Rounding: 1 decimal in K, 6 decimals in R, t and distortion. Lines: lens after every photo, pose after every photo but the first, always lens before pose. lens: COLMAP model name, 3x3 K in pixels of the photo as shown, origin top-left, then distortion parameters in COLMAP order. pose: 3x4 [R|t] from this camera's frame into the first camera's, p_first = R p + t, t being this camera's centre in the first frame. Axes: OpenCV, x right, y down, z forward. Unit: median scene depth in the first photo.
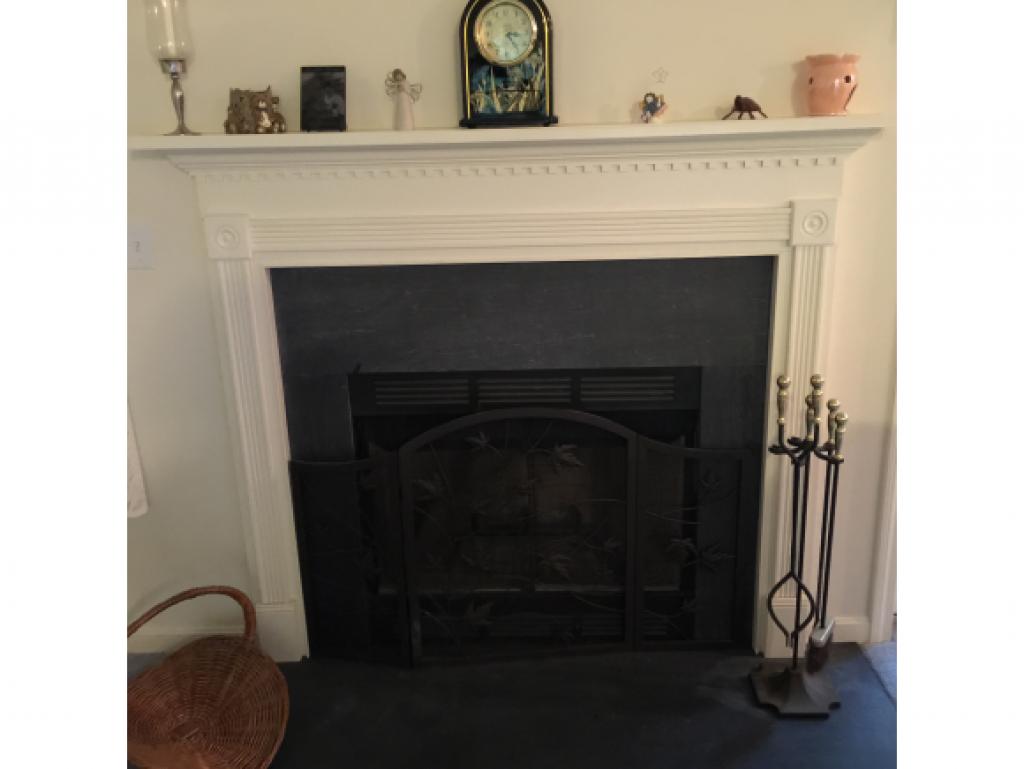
lens RADIAL K [[876.1, 0, 509.9], [0, 876.1, 388.9], [0, 0, 1]] dist [0.042455, -0.004836]
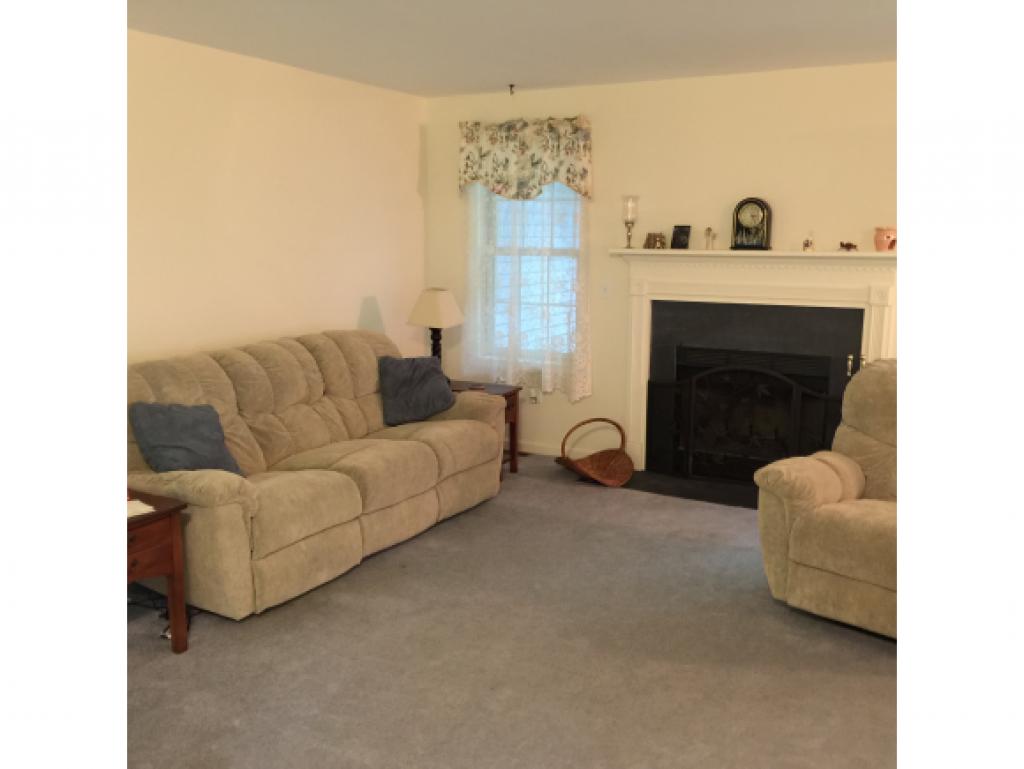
lens RADIAL K [[876.1, 0, 510.5], [0, 876.1, 383.2], [0, 0, 1]] dist [0.042455, -0.004836]
pose [[0.889304, 0.109764, -0.443949, 0.553540], [-0.168901, 0.980966, -0.095798, 0.440831], [0.424984, 0.160177, 0.890916, -1.499404]]
